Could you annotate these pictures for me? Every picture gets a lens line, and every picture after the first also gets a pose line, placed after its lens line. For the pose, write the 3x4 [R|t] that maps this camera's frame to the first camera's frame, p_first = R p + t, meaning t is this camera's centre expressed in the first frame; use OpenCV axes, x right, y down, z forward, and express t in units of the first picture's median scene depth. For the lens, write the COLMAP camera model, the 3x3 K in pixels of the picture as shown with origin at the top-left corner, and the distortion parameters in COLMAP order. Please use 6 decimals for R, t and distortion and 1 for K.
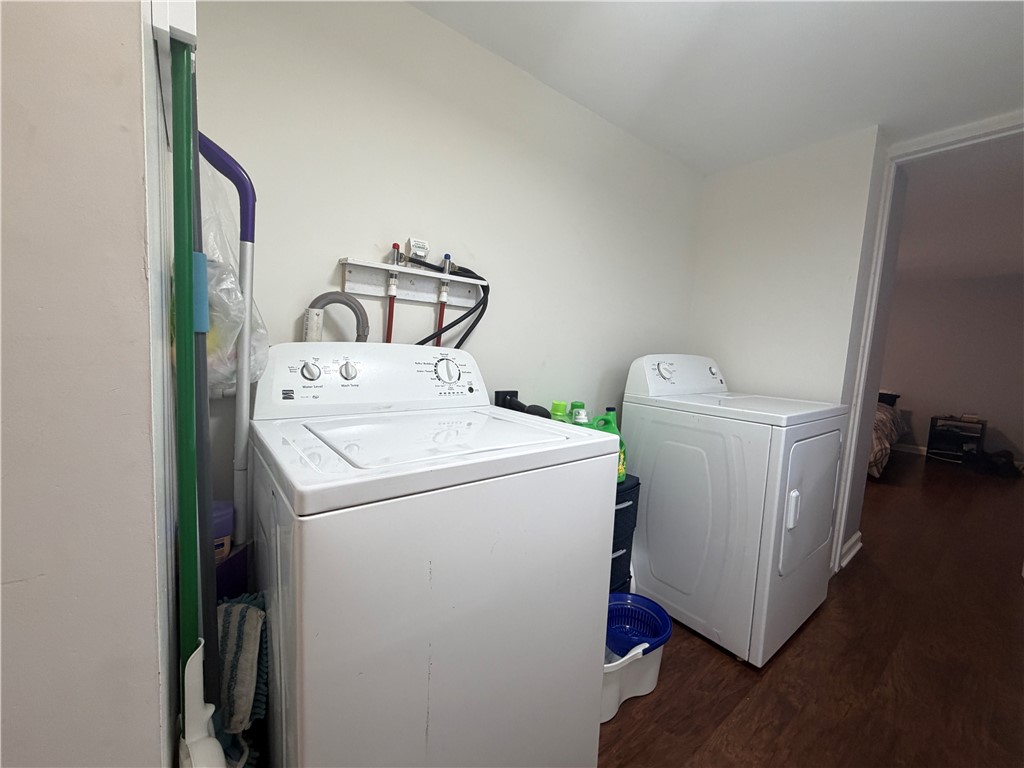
lens RADIAL K [[406.4, 0, 510.6], [0, 406.4, 385.7], [0, 0, 1]] dist [-0.000125, 0.000104]
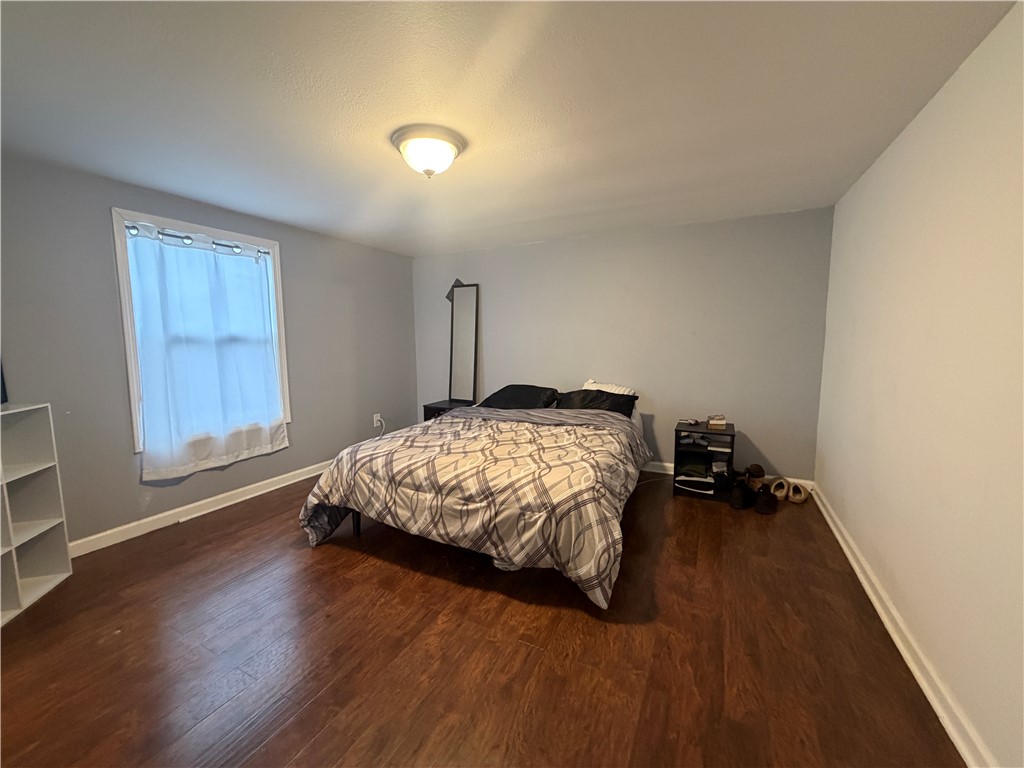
lens RADIAL K [[406.4, 0, 510.6], [0, 406.4, 385.7], [0, 0, 1]] dist [-0.000125, 0.000104]
pose [[0.902065, -0.103571, 0.418990, 0.539349], [0.088087, 0.994527, 0.056192, -0.055448], [-0.422517, -0.013781, 0.906250, 0.530553]]
